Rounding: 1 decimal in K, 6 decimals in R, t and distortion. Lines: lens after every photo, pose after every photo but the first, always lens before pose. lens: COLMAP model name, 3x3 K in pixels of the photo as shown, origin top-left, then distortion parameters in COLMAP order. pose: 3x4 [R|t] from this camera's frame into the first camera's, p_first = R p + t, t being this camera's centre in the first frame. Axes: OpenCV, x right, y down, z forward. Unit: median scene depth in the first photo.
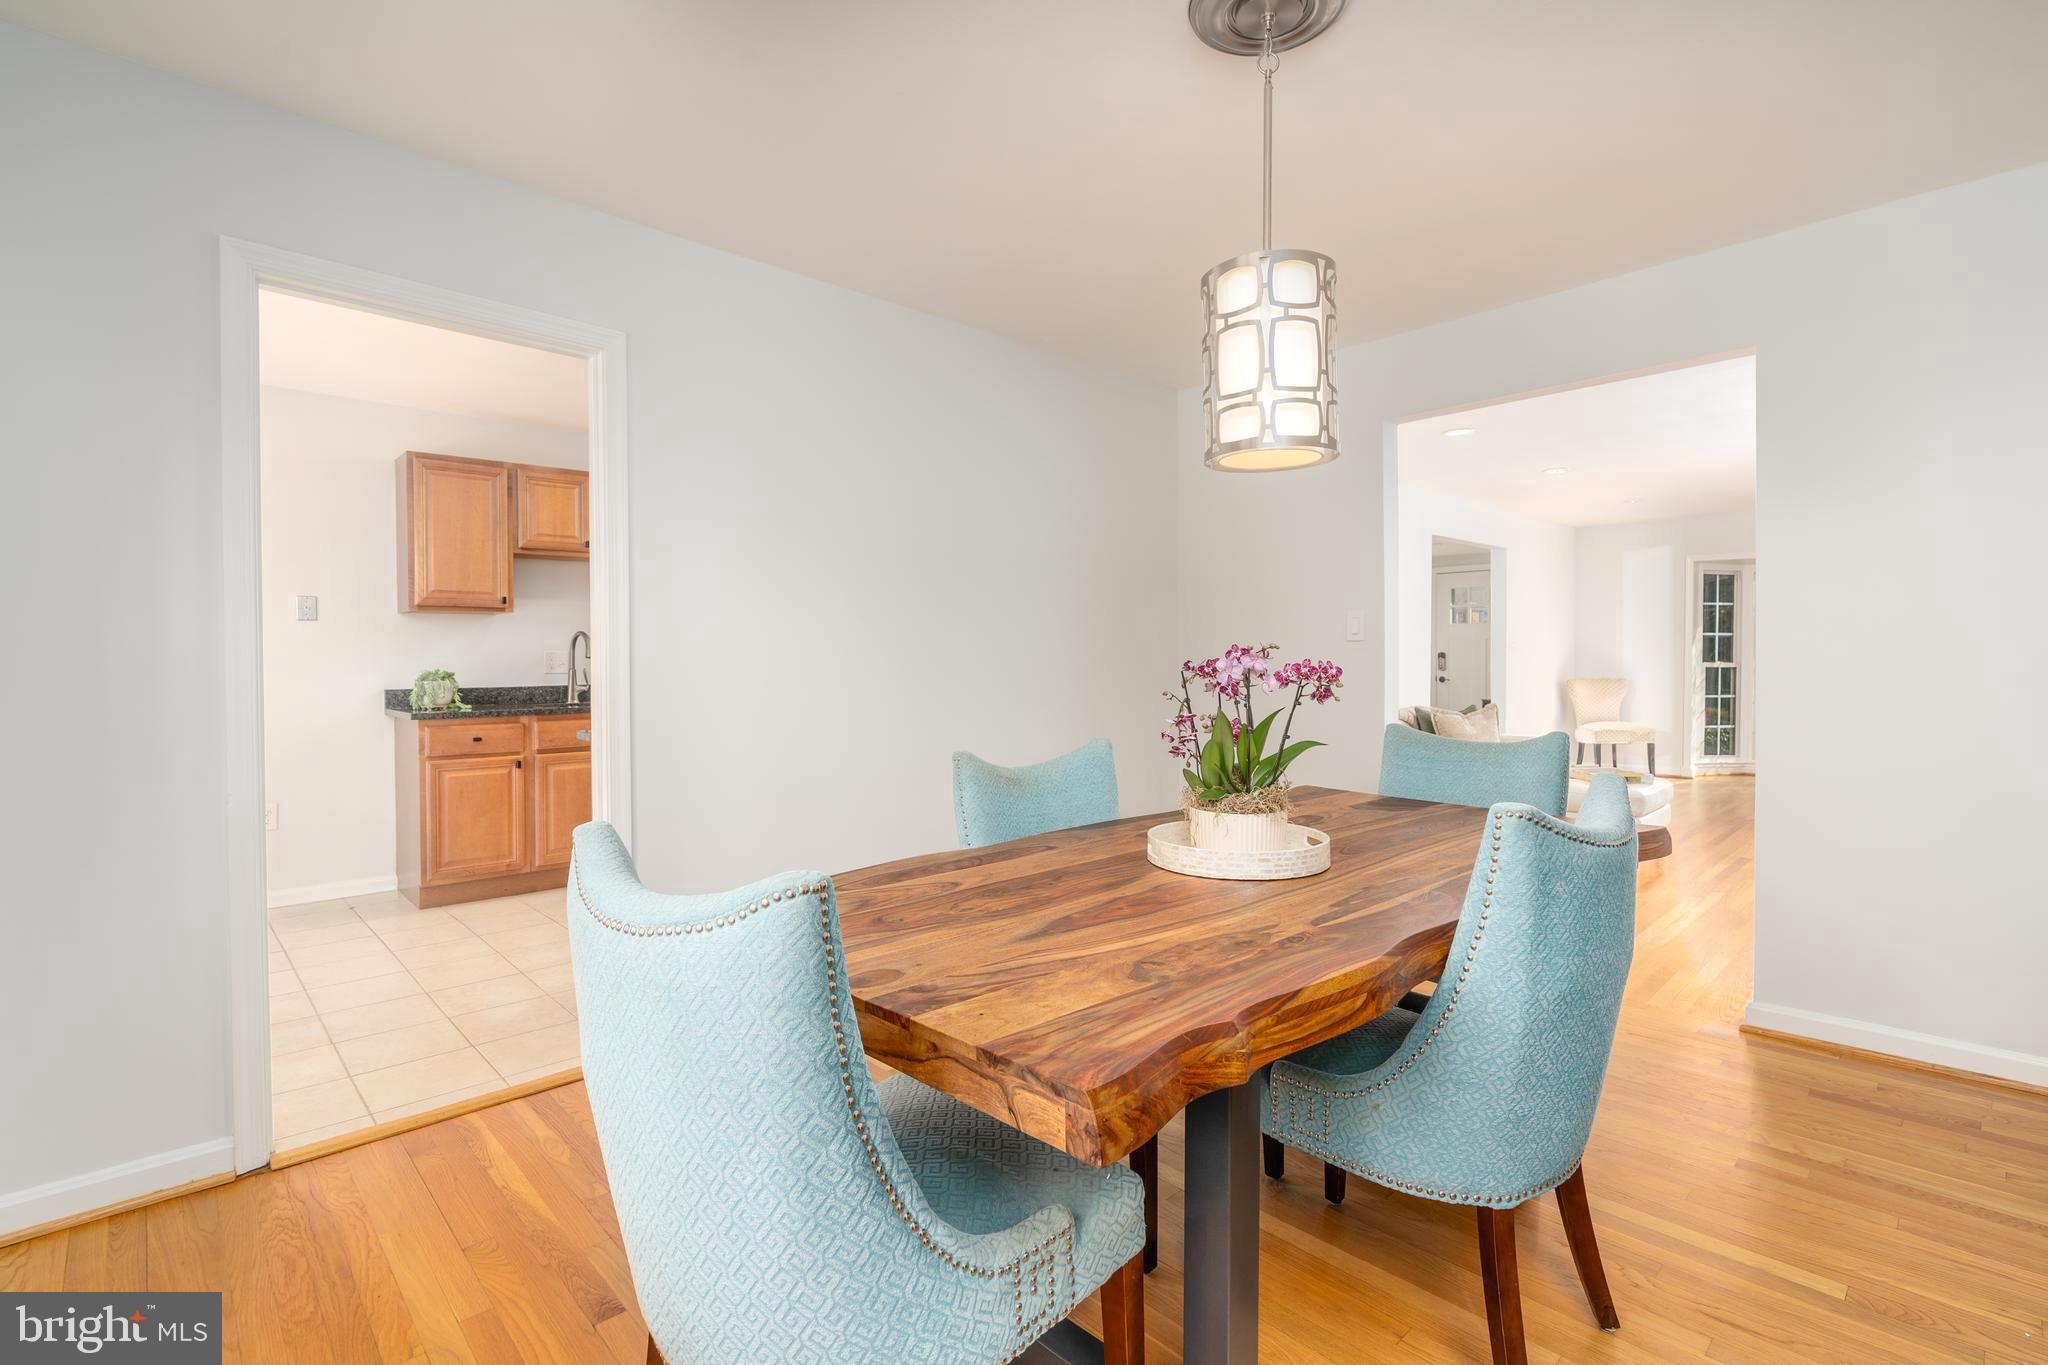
lens RADIAL K [[943.0, 0, 1028.8], [0, 943.0, 674.0], [0, 0, 1]] dist [-0.006096, 0.001463]
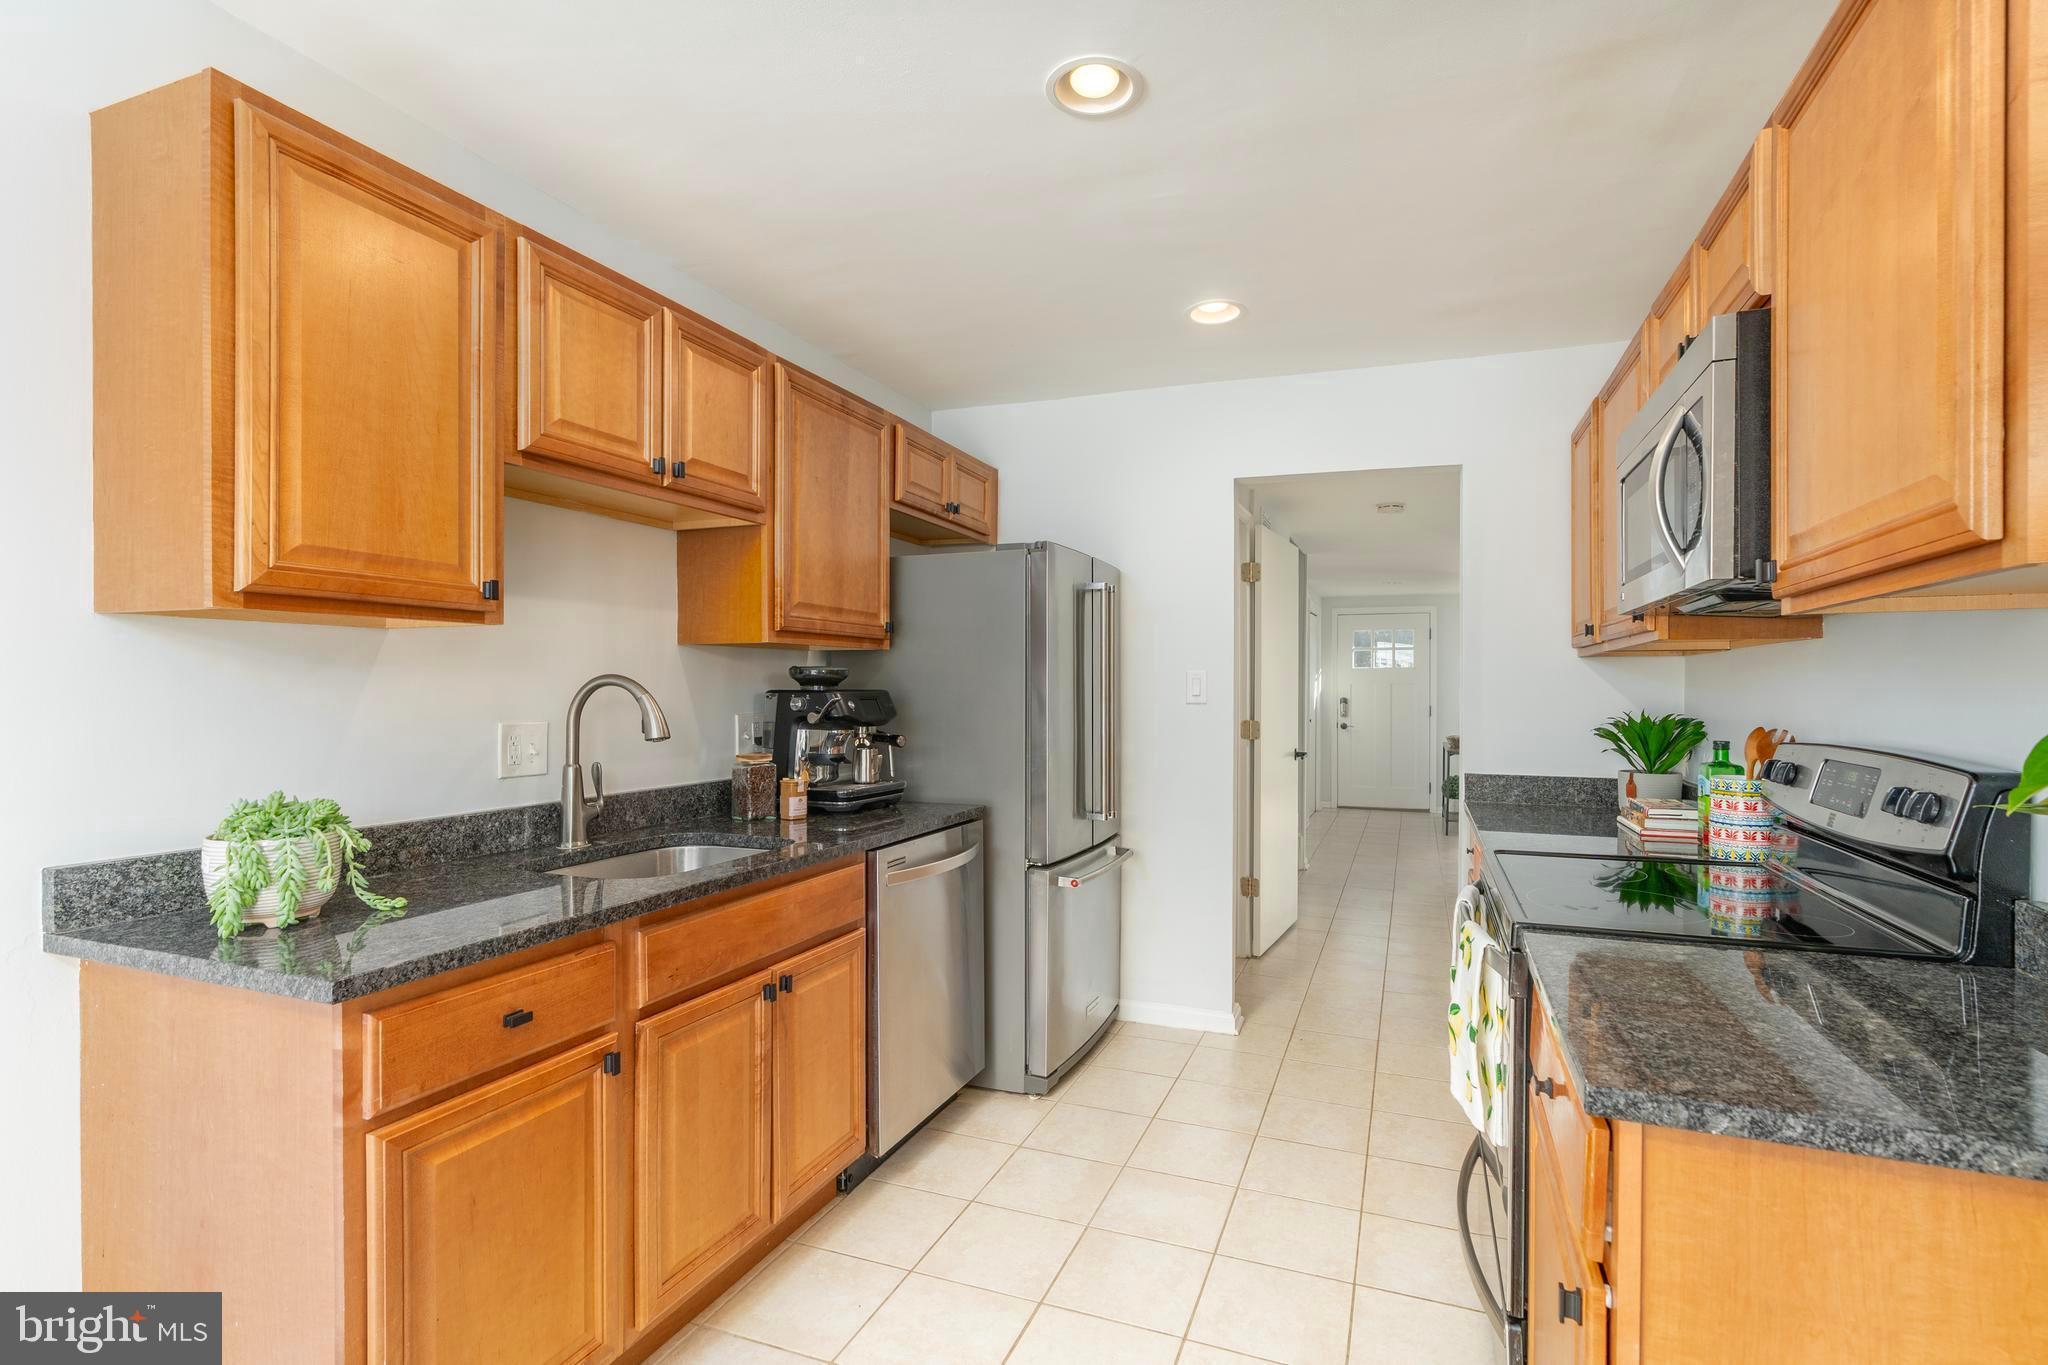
lens RADIAL K [[943.0, 0, 1041.8], [0, 943.0, 697.7], [0, 0, 1]] dist [-0.006096, 0.001463]
pose [[0.905591, -0.001280, 0.424151, -0.519924], [0.006259, 0.999927, -0.010347, -0.032571], [-0.424107, 0.012025, 0.905532, 0.588405]]
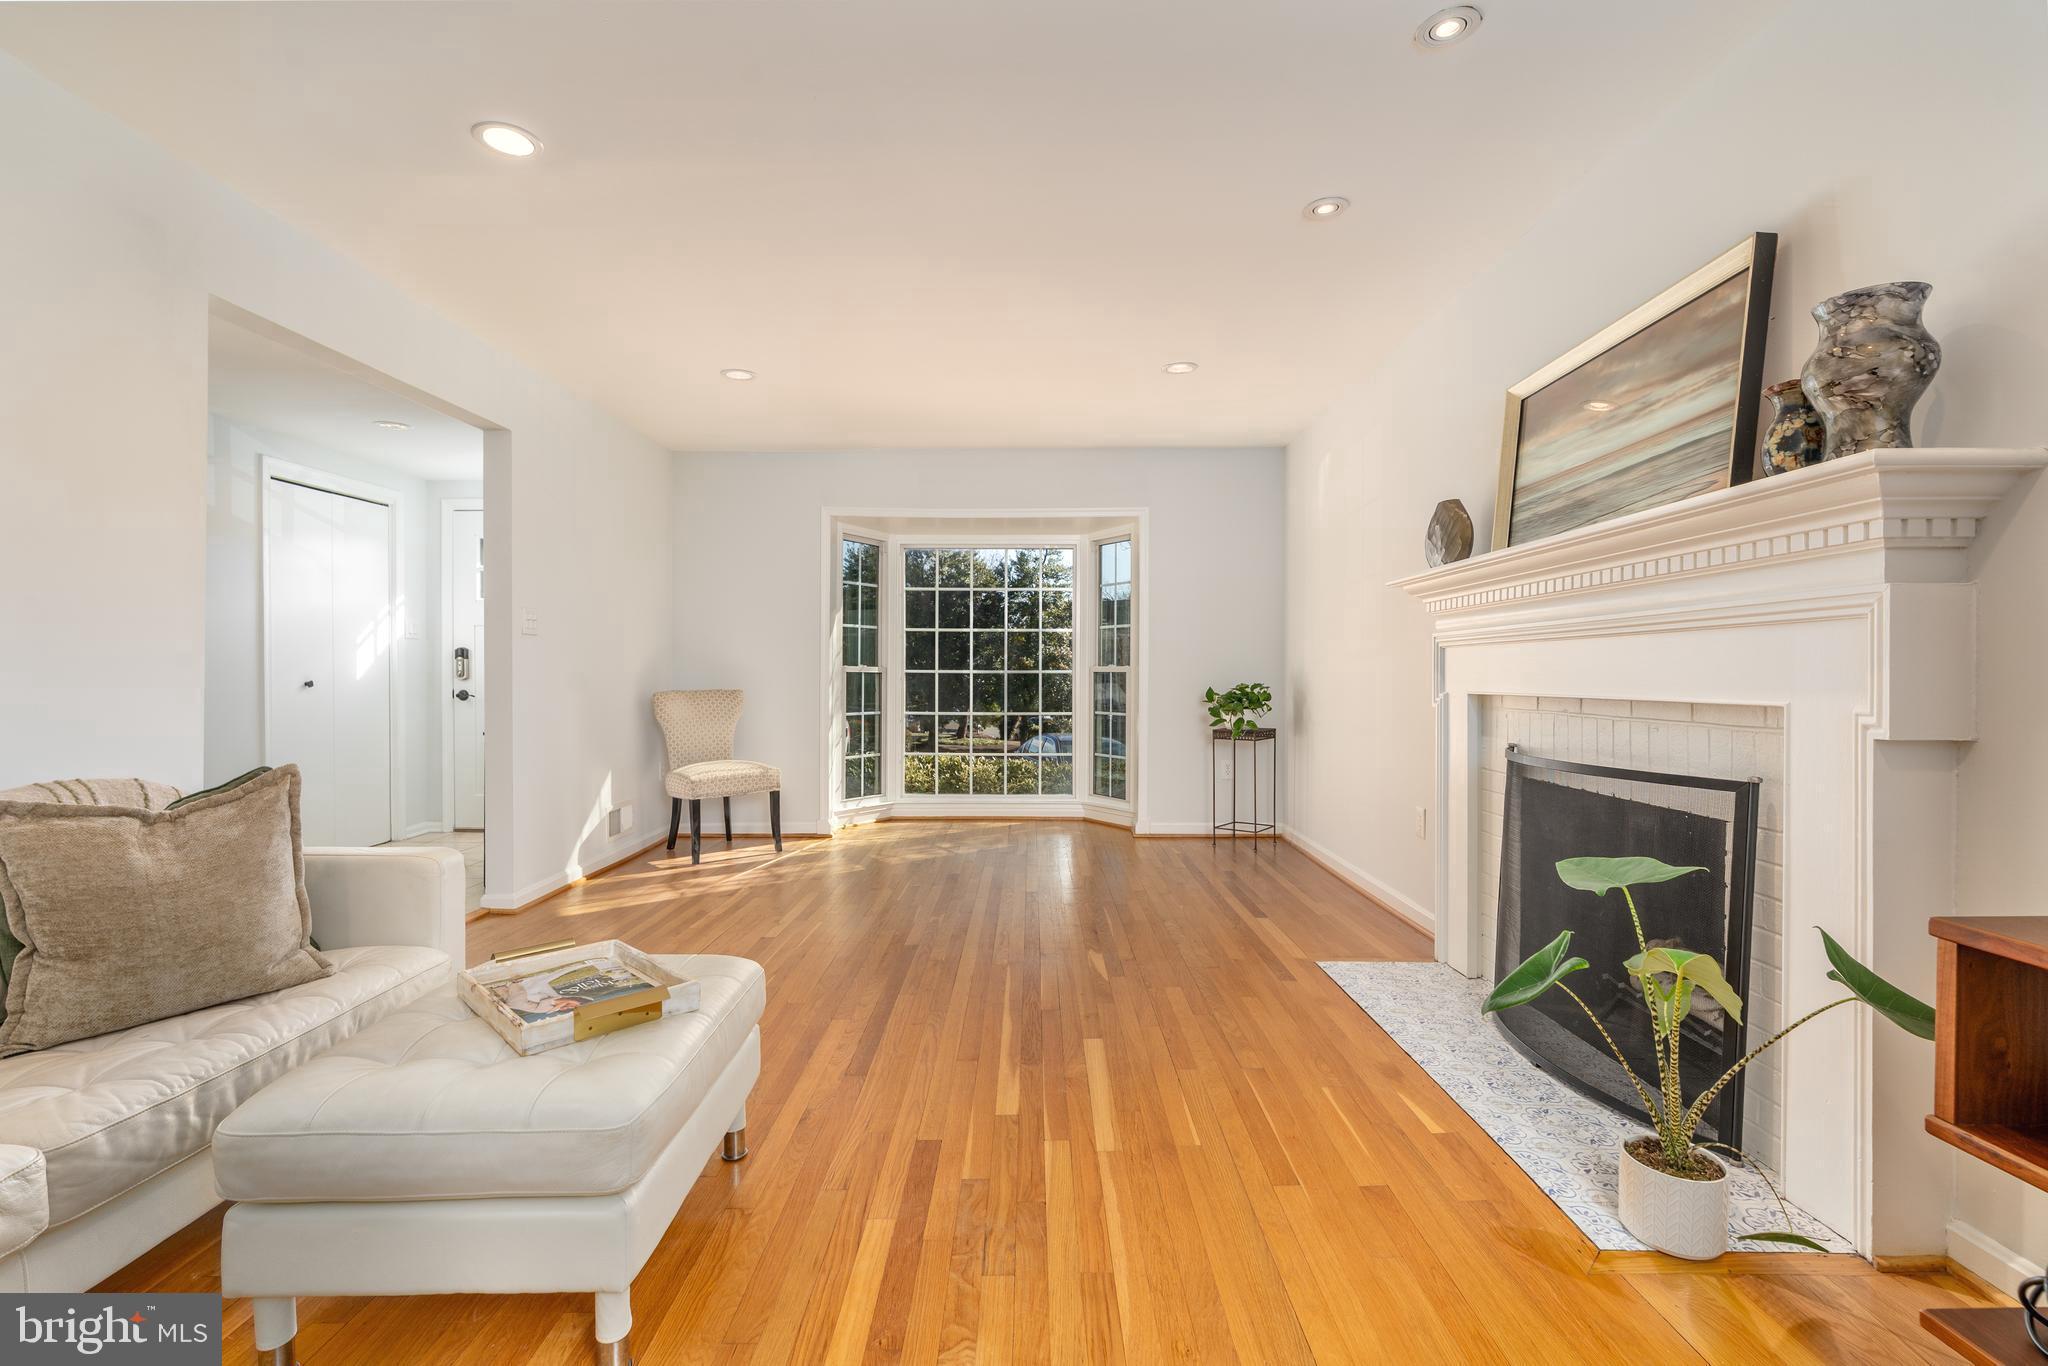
lens RADIAL K [[913.3, 0, 1024.3], [0, 913.3, 688.6], [0, 0, 1]] dist [-0.019307, -0.000210]
pose [[0.688447, -0.005797, 0.725264, 0.599320], [0.009483, 0.999955, -0.001010, 0.012257], [-0.725225, 0.007573, 0.688470, 0.821711]]
